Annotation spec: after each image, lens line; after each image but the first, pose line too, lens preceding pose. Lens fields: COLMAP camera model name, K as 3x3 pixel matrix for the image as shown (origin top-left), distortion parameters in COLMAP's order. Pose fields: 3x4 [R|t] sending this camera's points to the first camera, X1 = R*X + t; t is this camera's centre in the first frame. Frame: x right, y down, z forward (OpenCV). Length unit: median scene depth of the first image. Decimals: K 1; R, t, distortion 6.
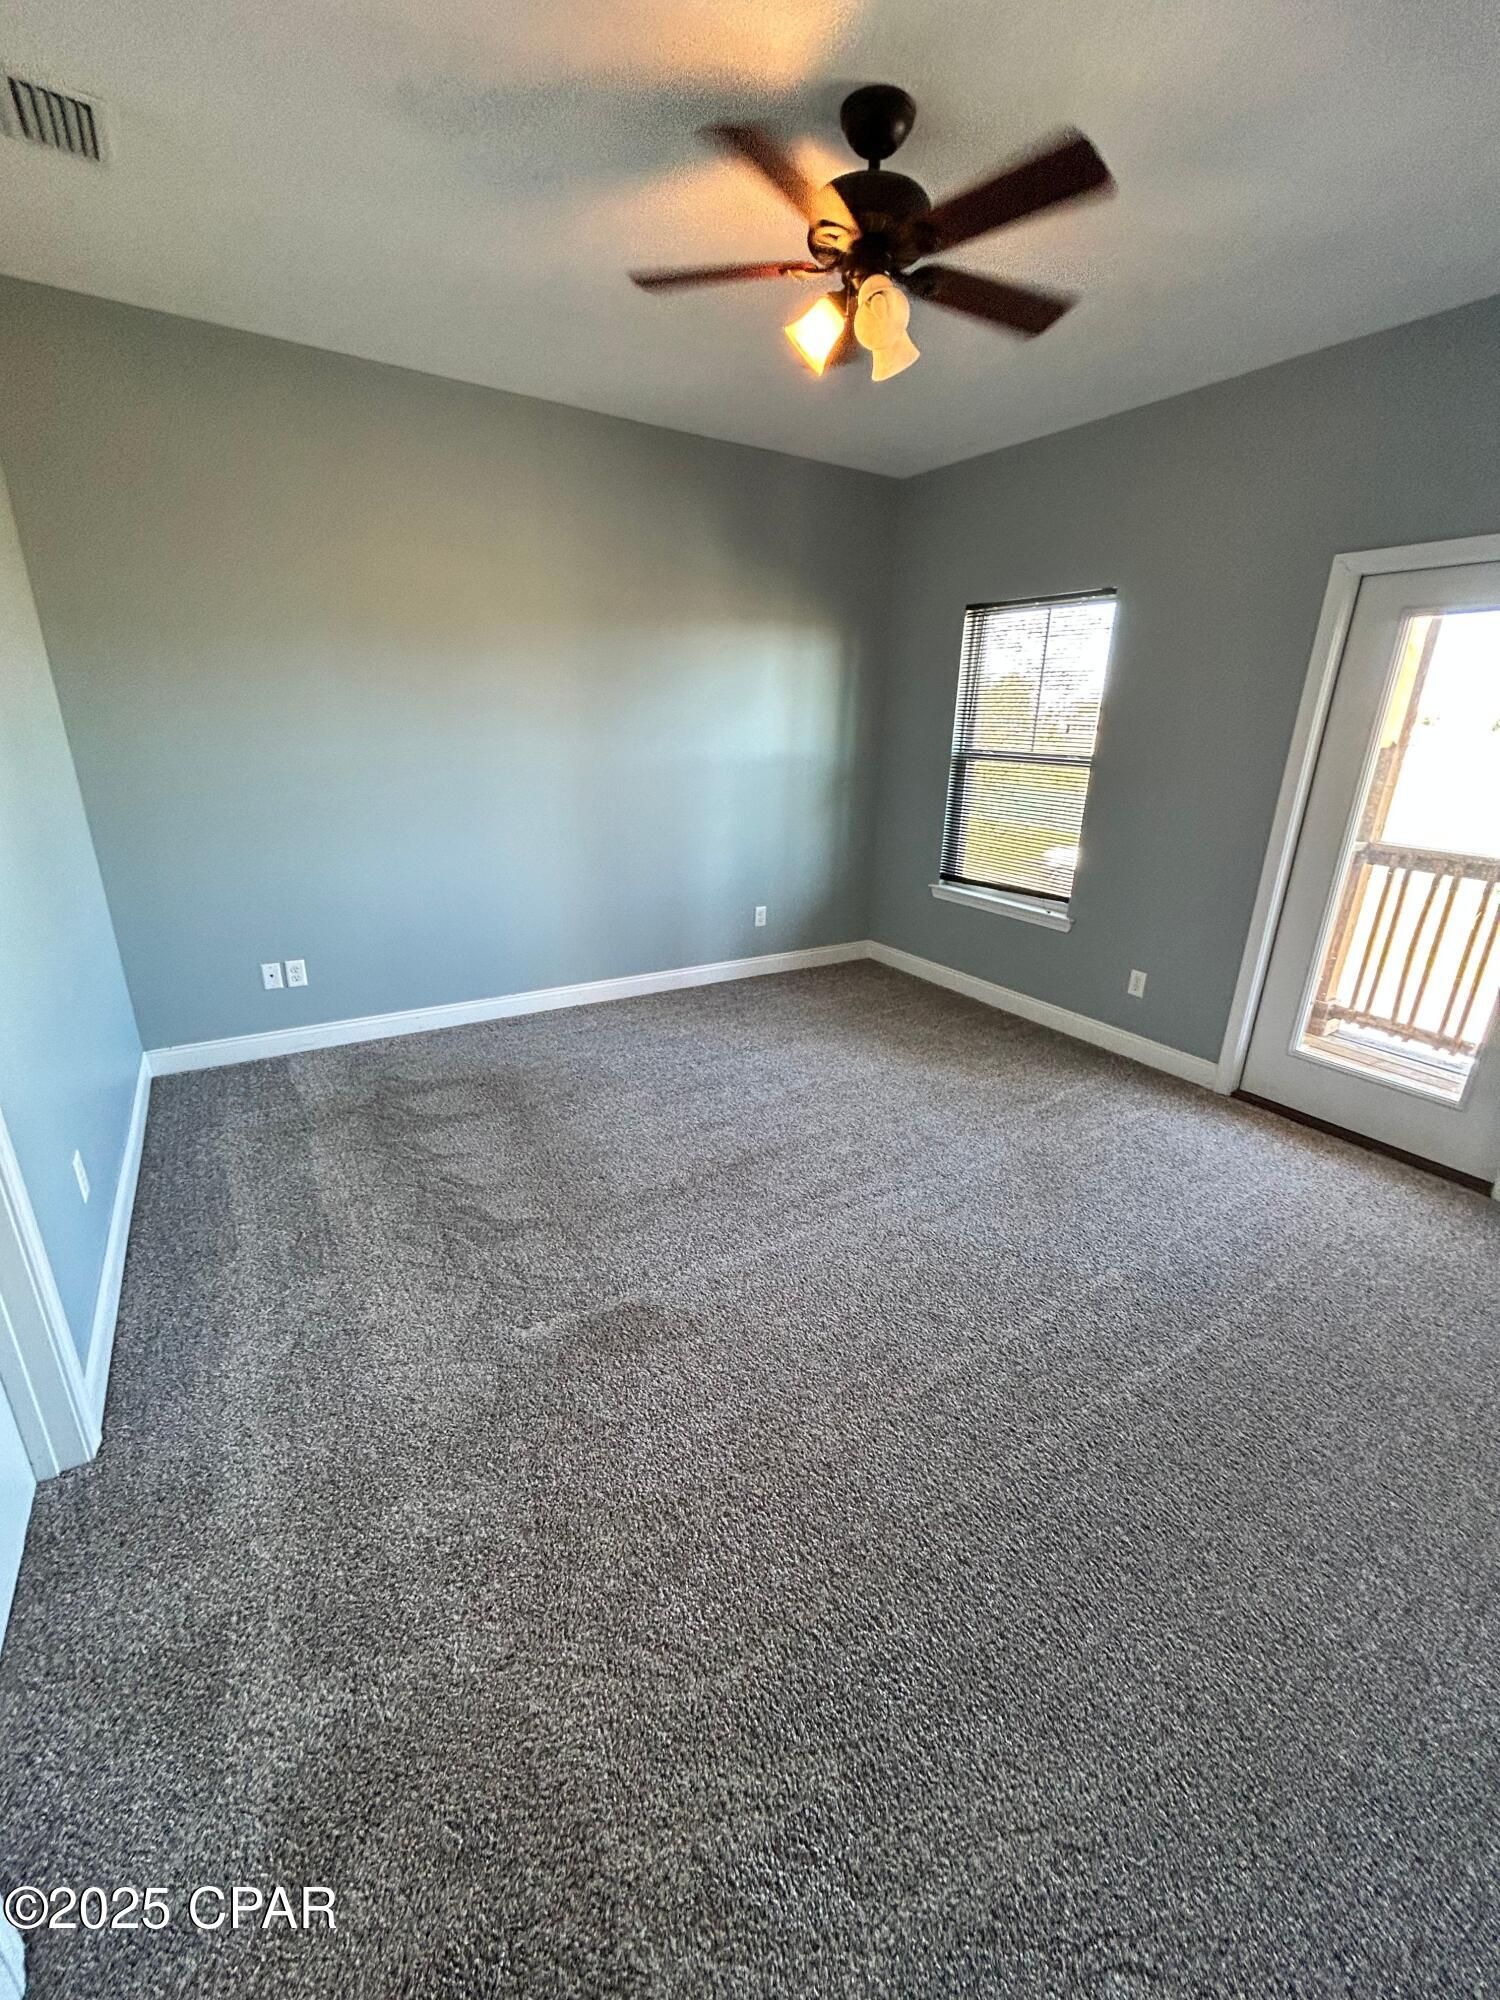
lens RADIAL K [[810.9, 0, 753.0], [0, 810.9, 1001.5], [0, 0, 1]] dist [-0.001595, 0.000619]
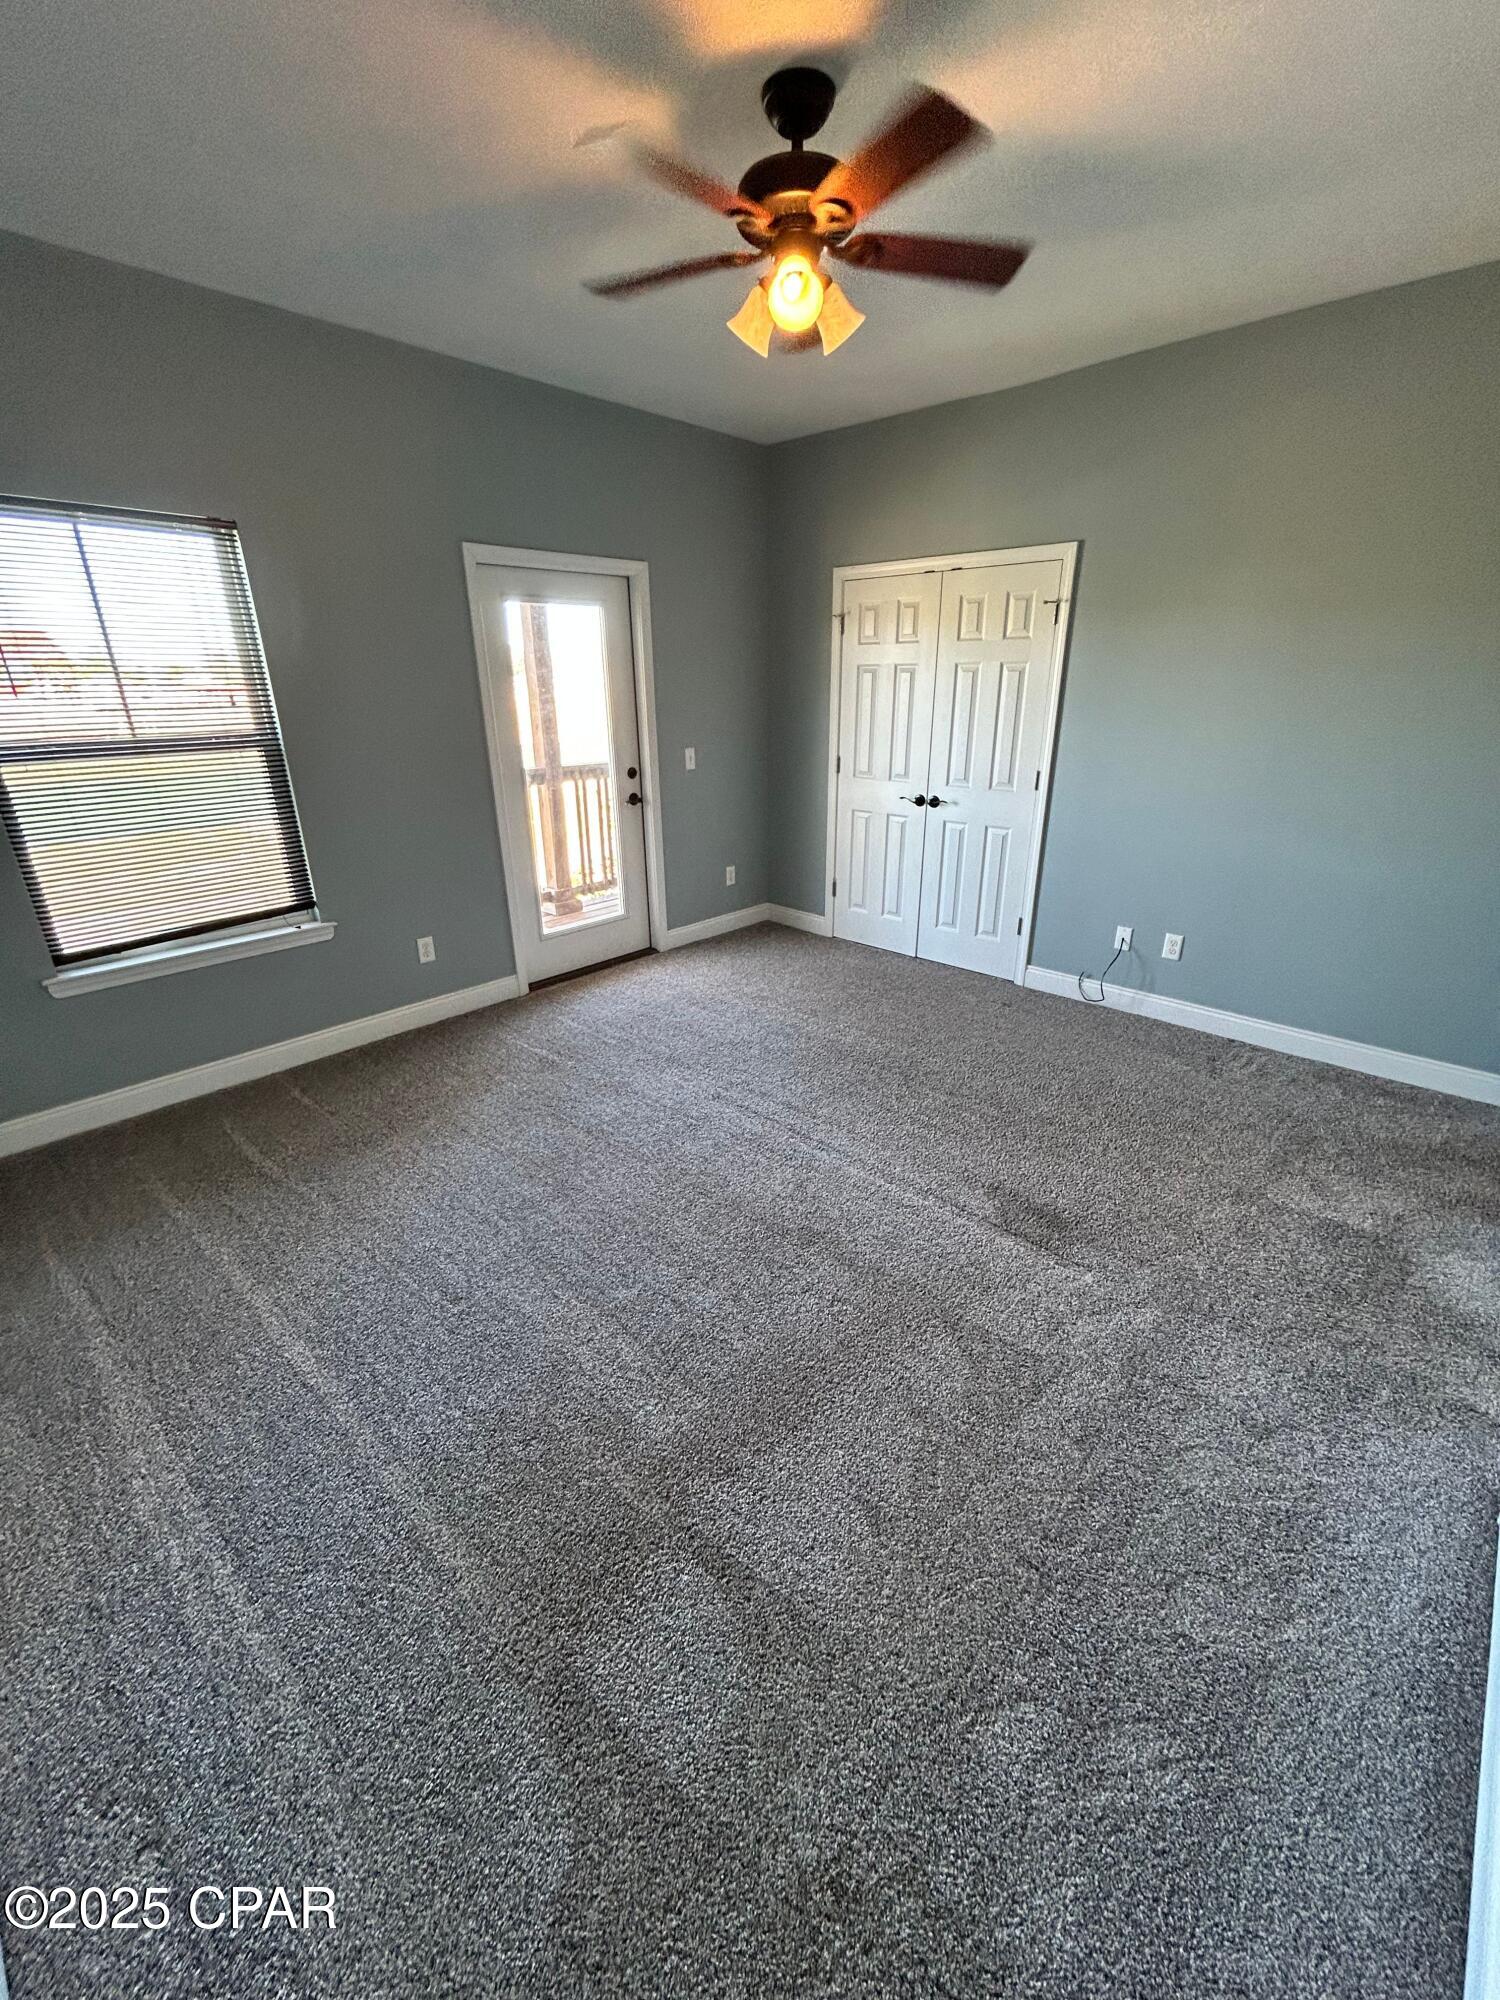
lens RADIAL K [[810.9, 0, 753.0], [0, 810.9, 1001.5], [0, 0, 1]] dist [-0.001595, 0.000619]
pose [[-0.245042, -0.384691, 0.889925, -0.580729], [0.324286, 0.832518, 0.449168, -0.307324], [-0.913670, 0.398655, -0.079252, 0.779007]]
